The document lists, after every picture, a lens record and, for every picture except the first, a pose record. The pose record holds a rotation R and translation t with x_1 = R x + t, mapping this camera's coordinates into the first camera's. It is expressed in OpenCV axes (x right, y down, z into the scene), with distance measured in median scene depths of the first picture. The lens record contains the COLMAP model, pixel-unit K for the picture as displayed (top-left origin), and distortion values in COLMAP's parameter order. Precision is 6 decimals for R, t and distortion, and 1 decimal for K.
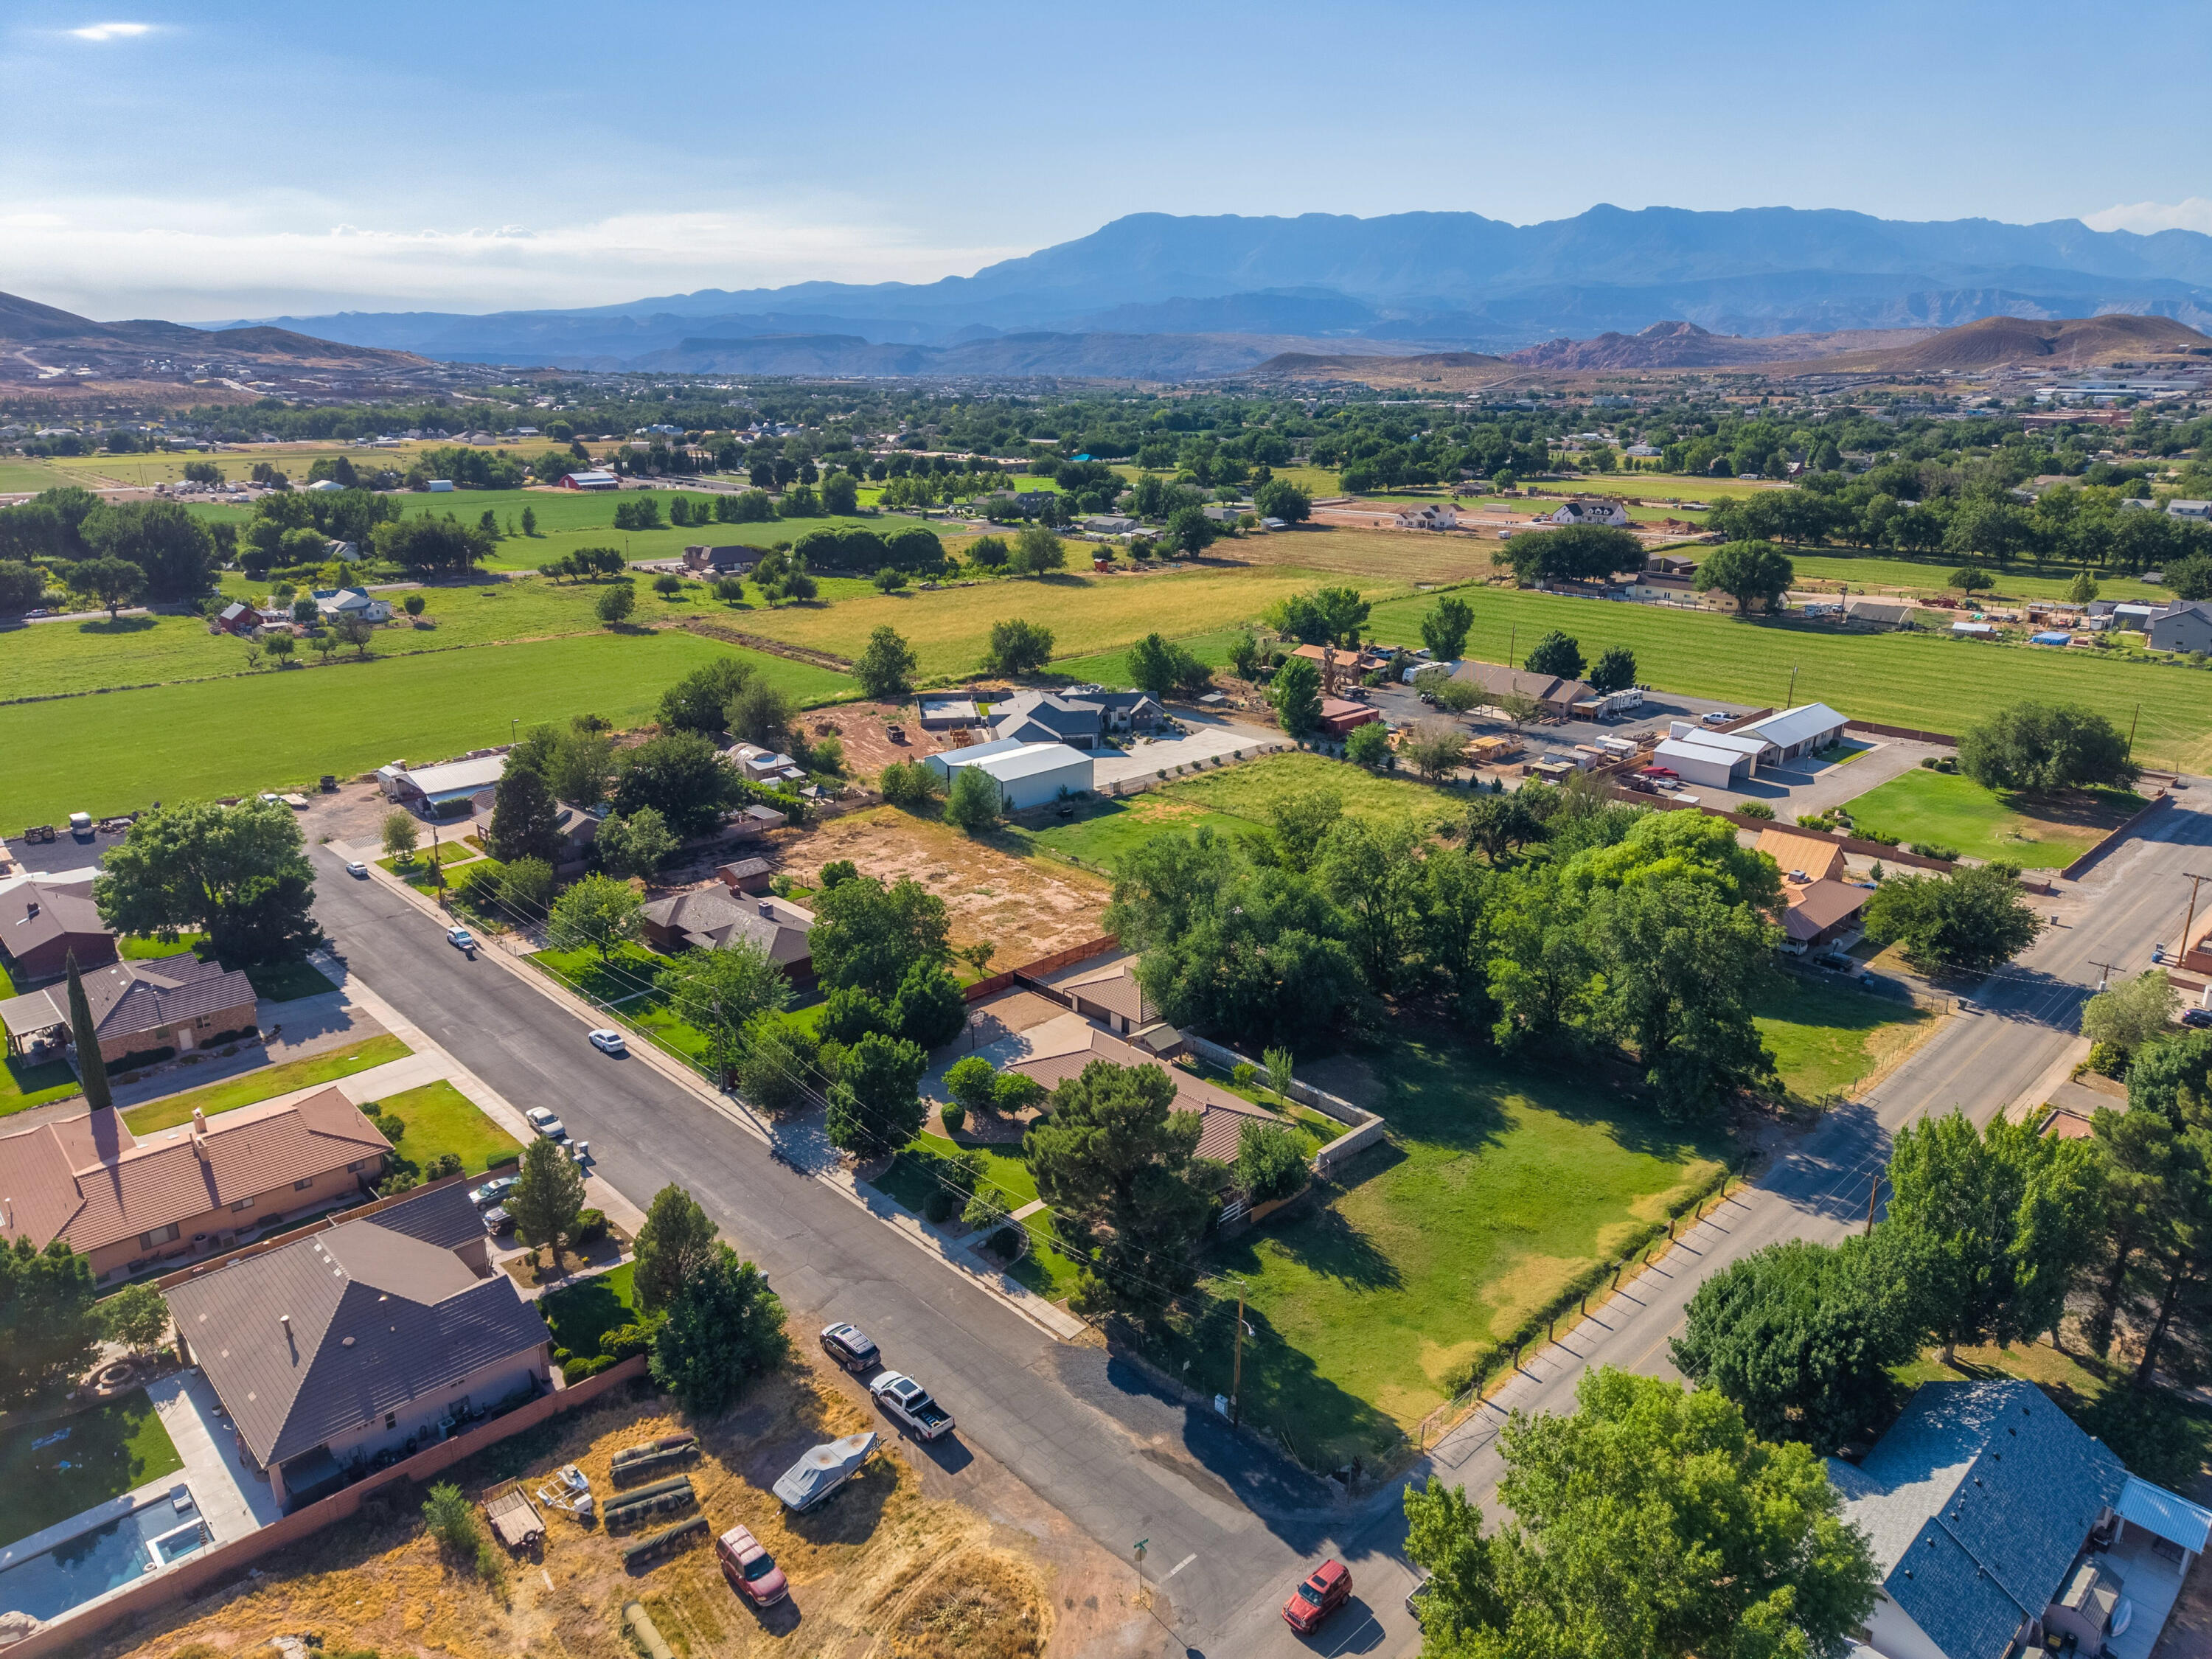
lens RADIAL K [[1476.3, 0, 1103.6], [0, 1476.3, 827.1], [0, 0, 1]] dist [0.025389, -0.022512]
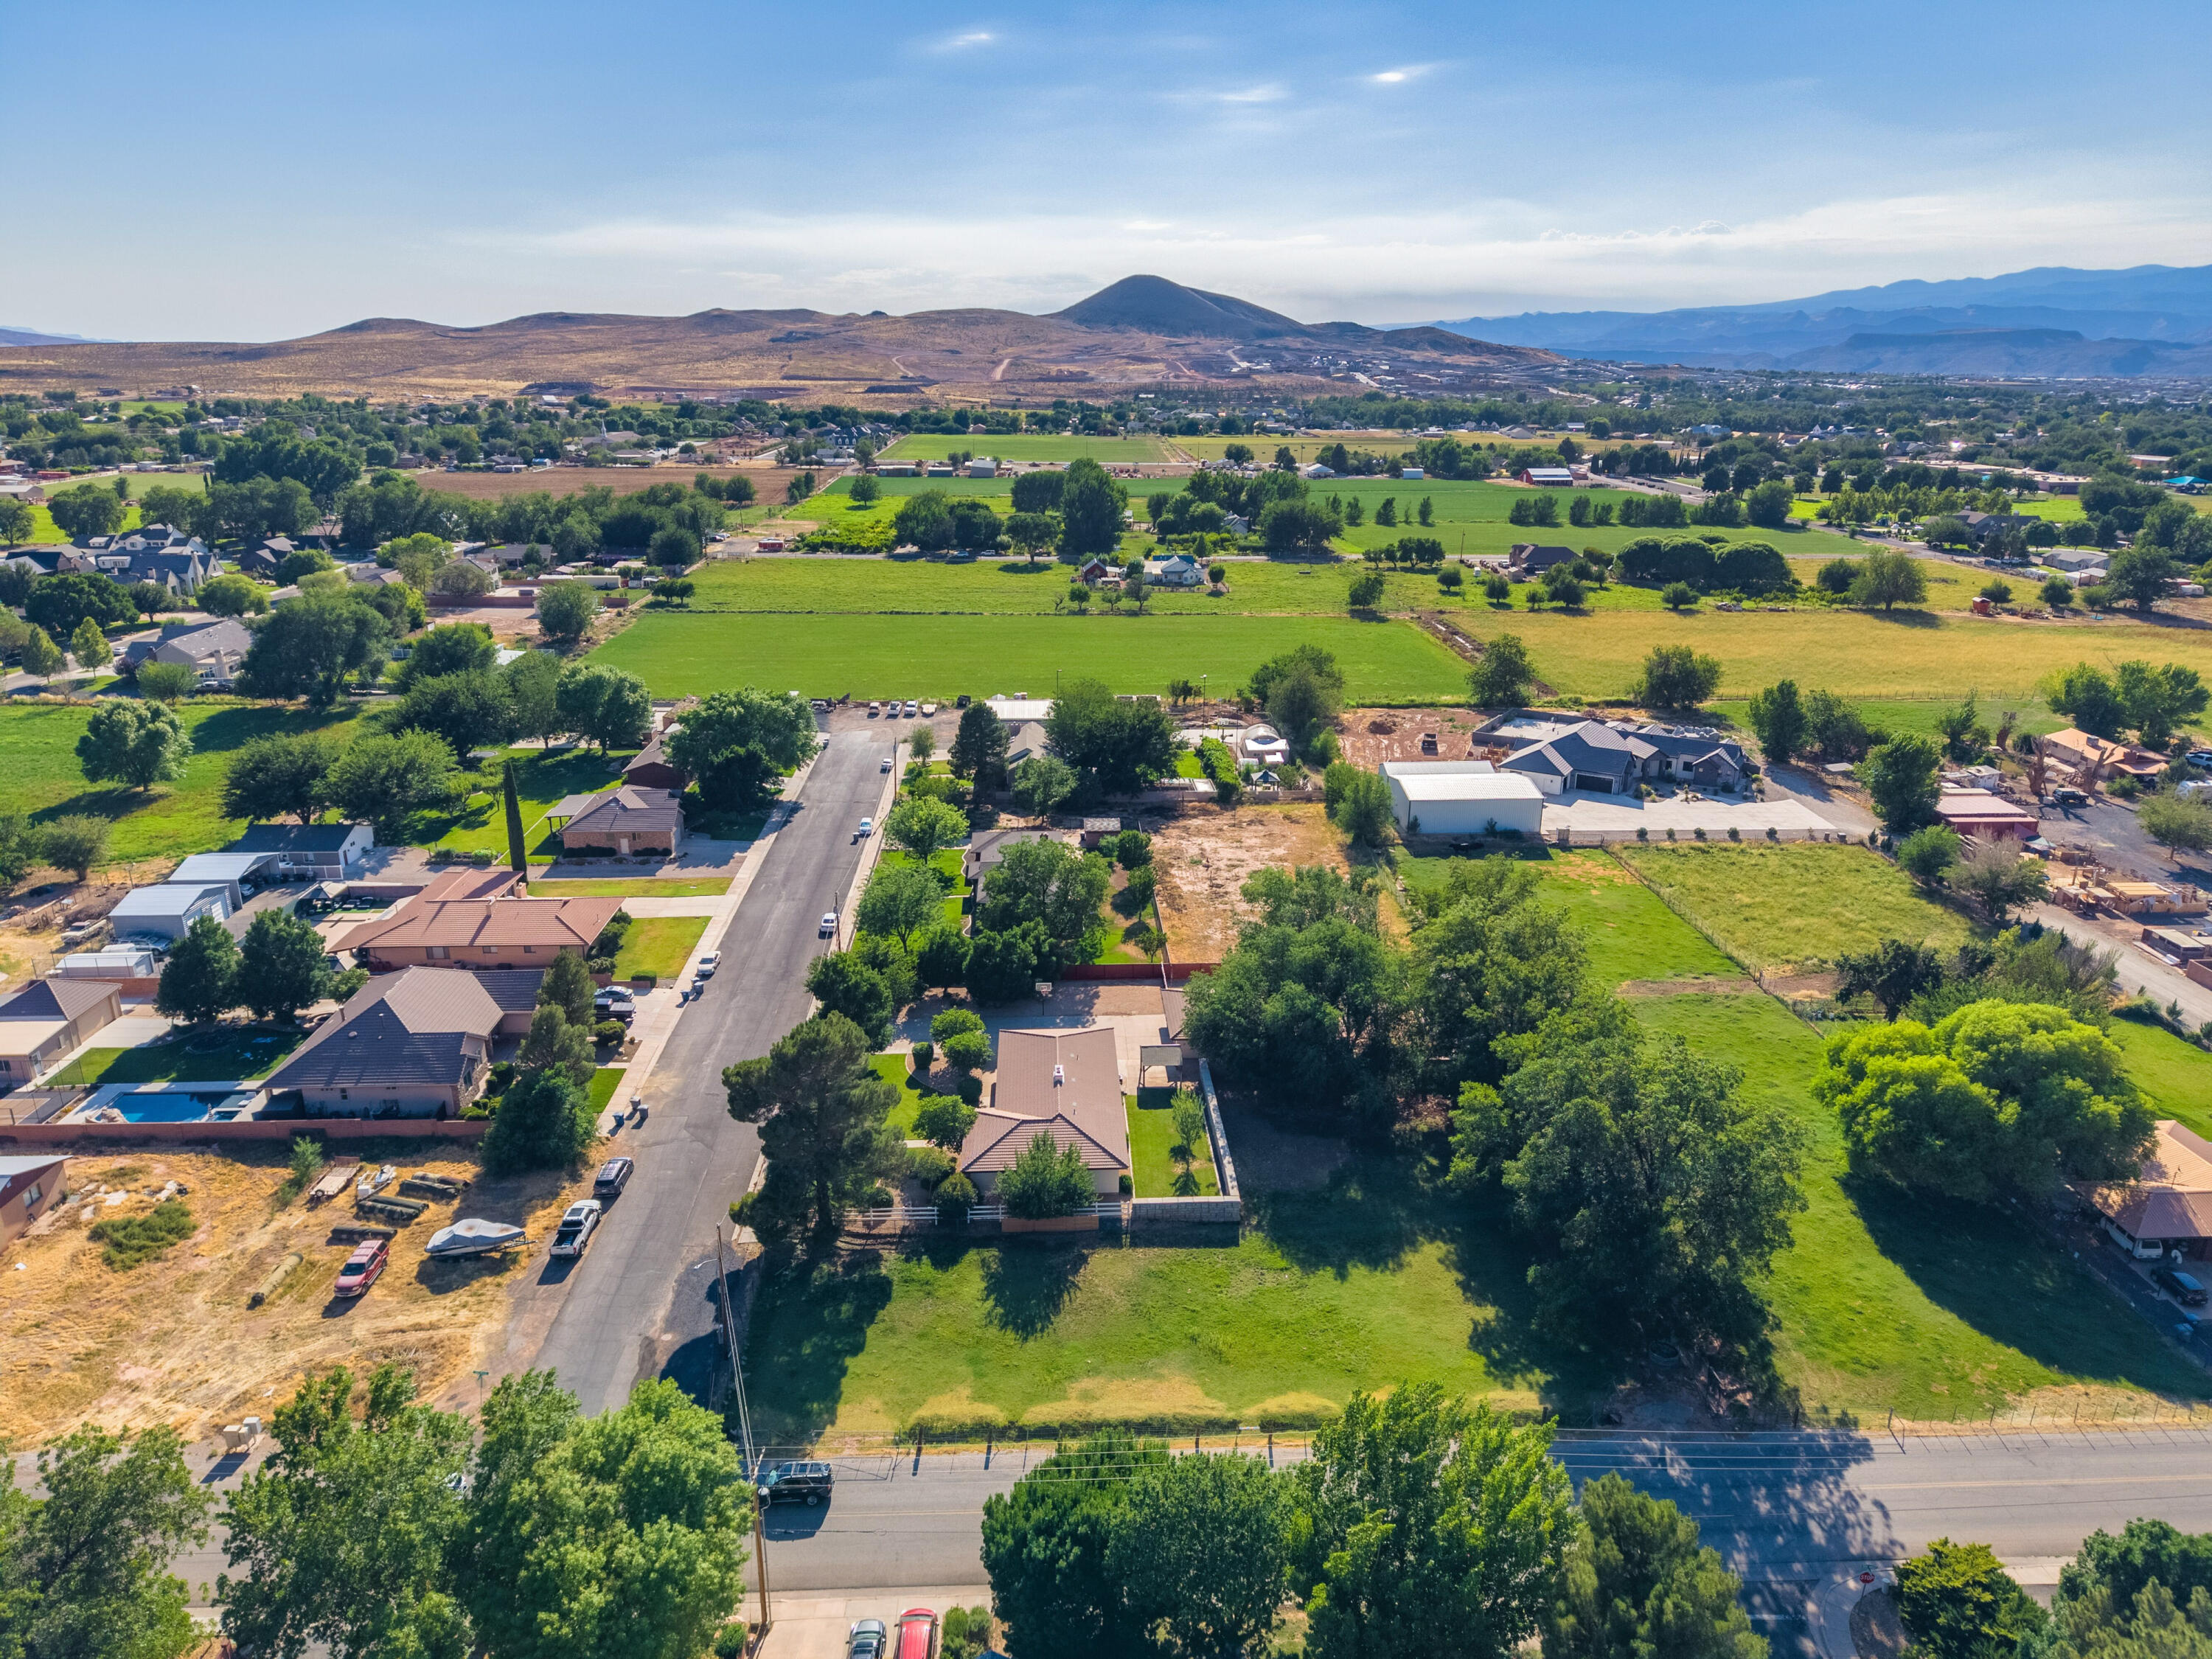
lens RADIAL K [[1476.3, 0, 1104.5], [0, 1476.3, 830.4], [0, 0, 1]] dist [0.025389, -0.022512]
pose [[0.753625, 0.205579, -0.624329, 0.352019], [-0.203298, 0.976161, 0.076029, -0.040984], [0.625075, 0.069627, 0.777453, 0.125835]]
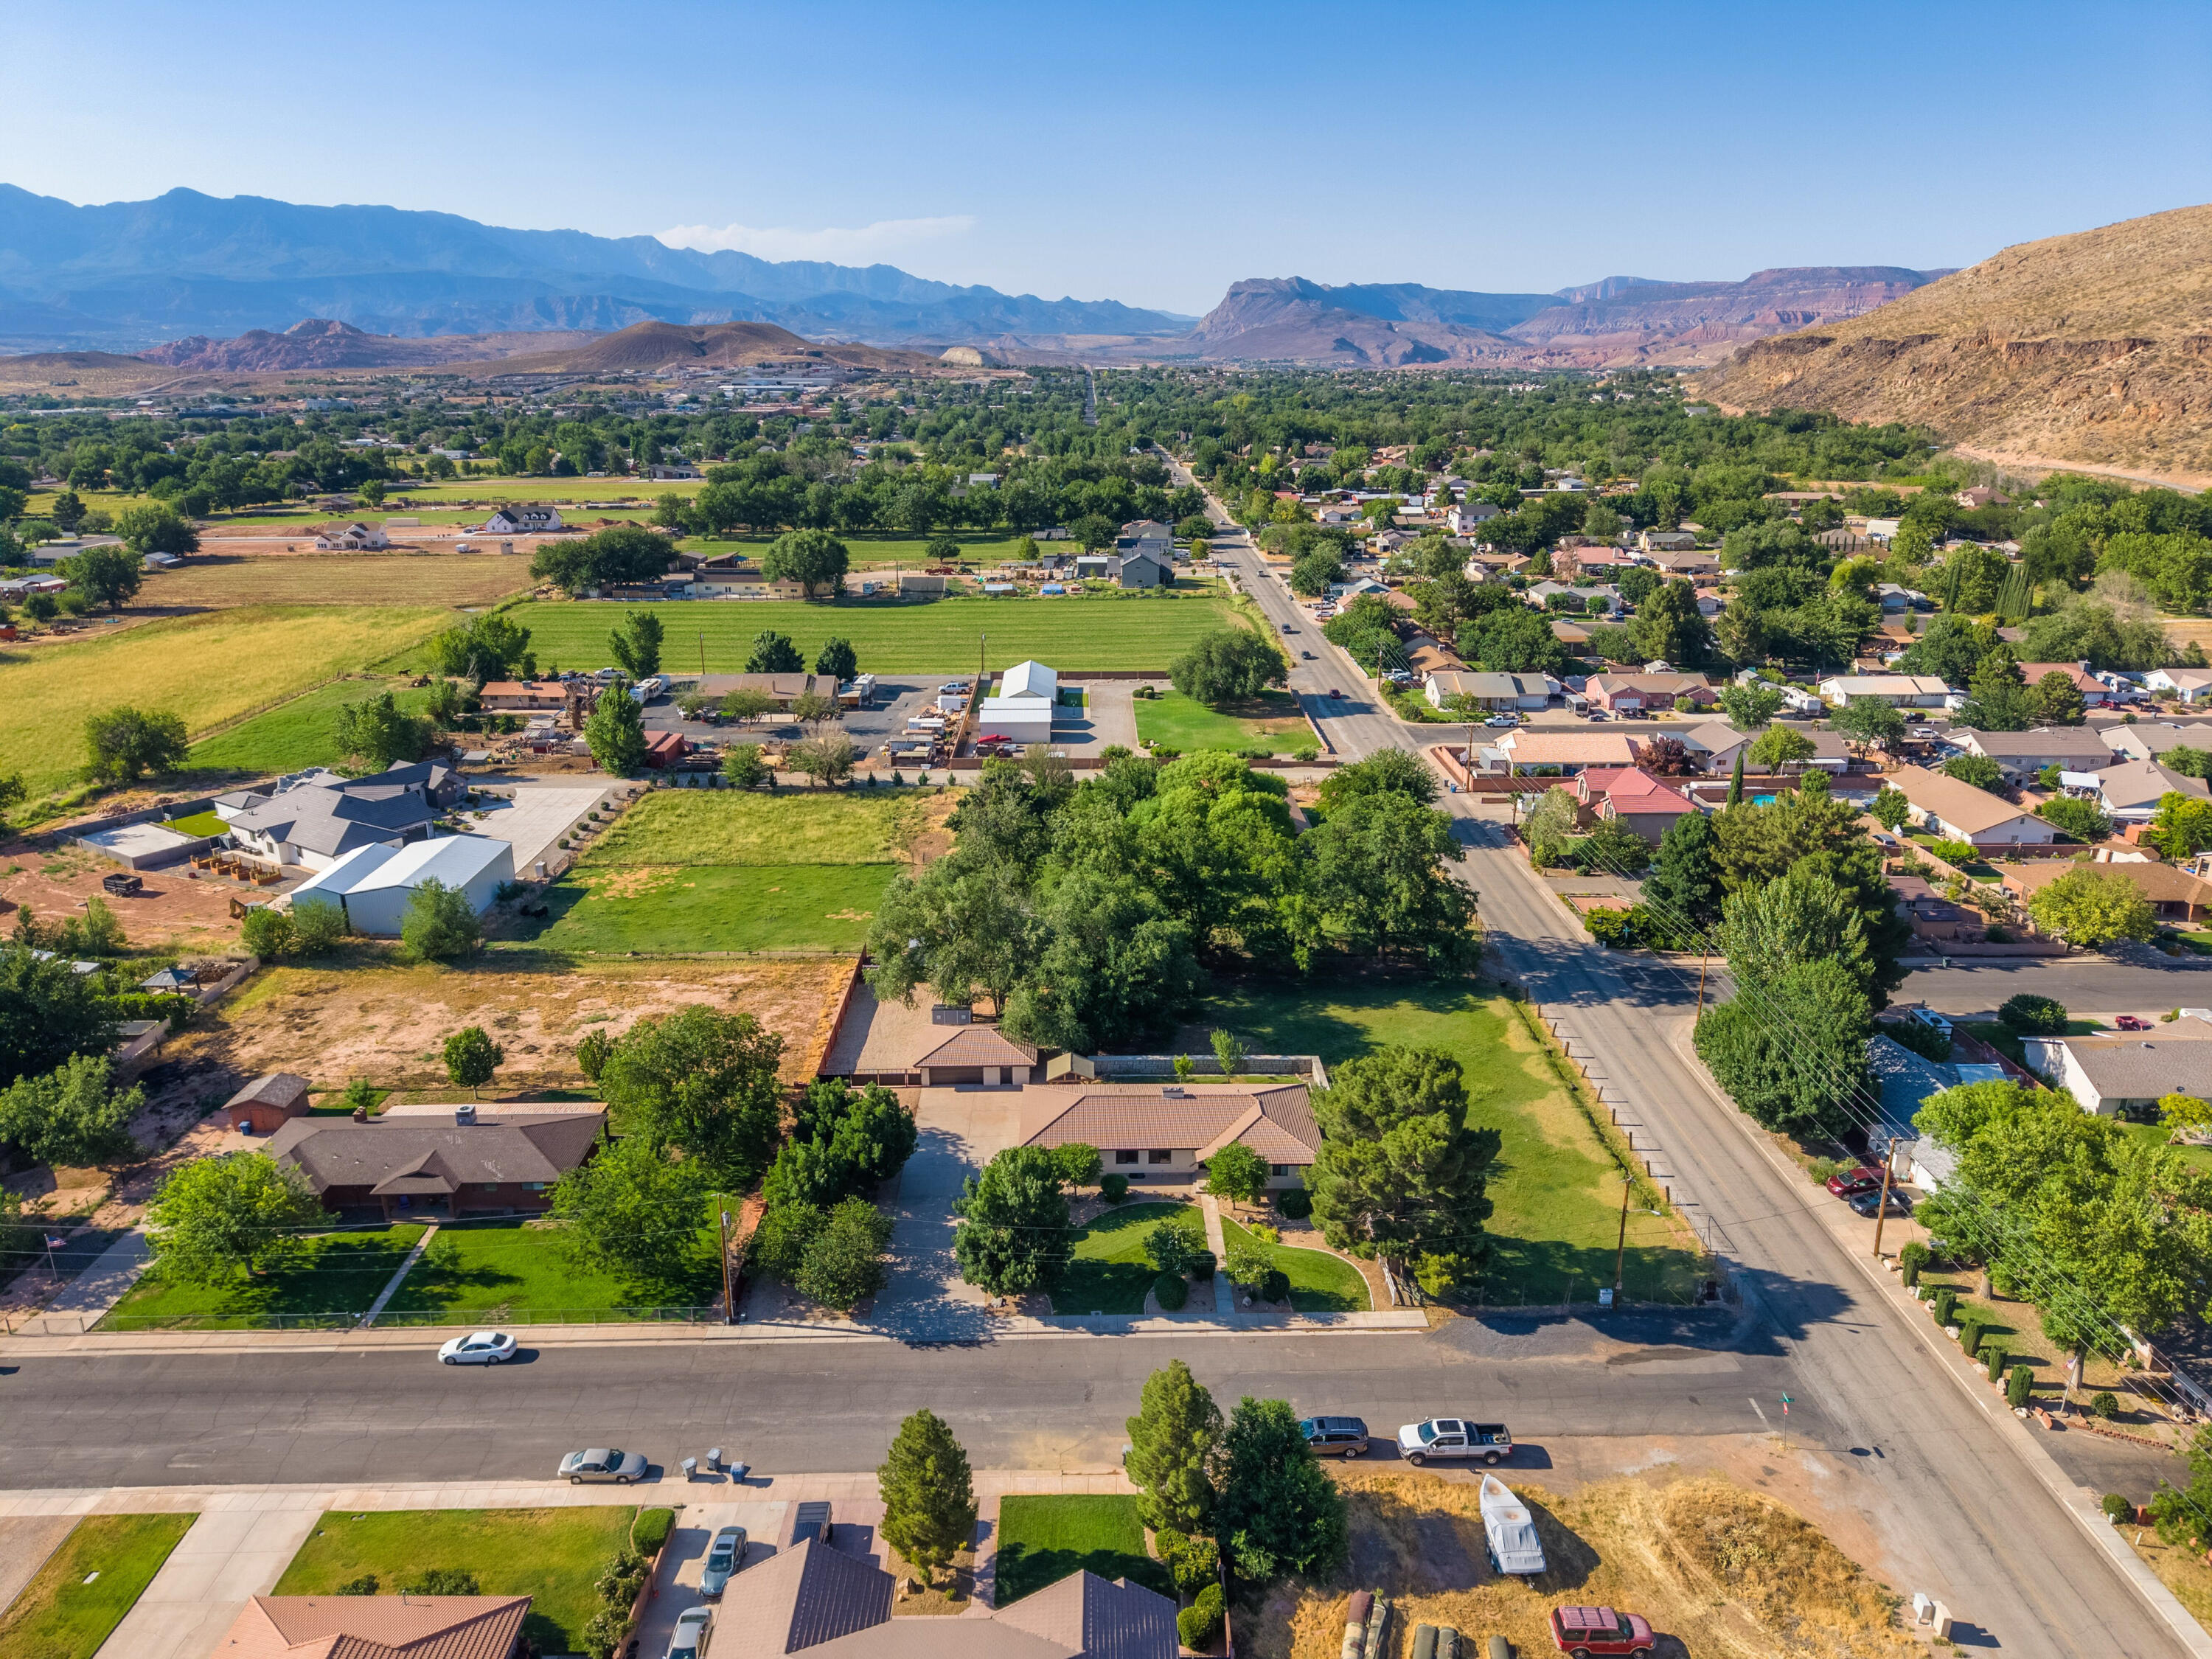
lens RADIAL K [[1476.3, 0, 1103.9], [0, 1476.3, 829.0], [0, 0, 1]] dist [0.025389, -0.022512]
pose [[0.679394, -0.224163, 0.698695, -0.351998], [0.223496, 0.970168, 0.093938, -0.056939], [-0.698909, 0.092335, 0.709225, 0.175178]]
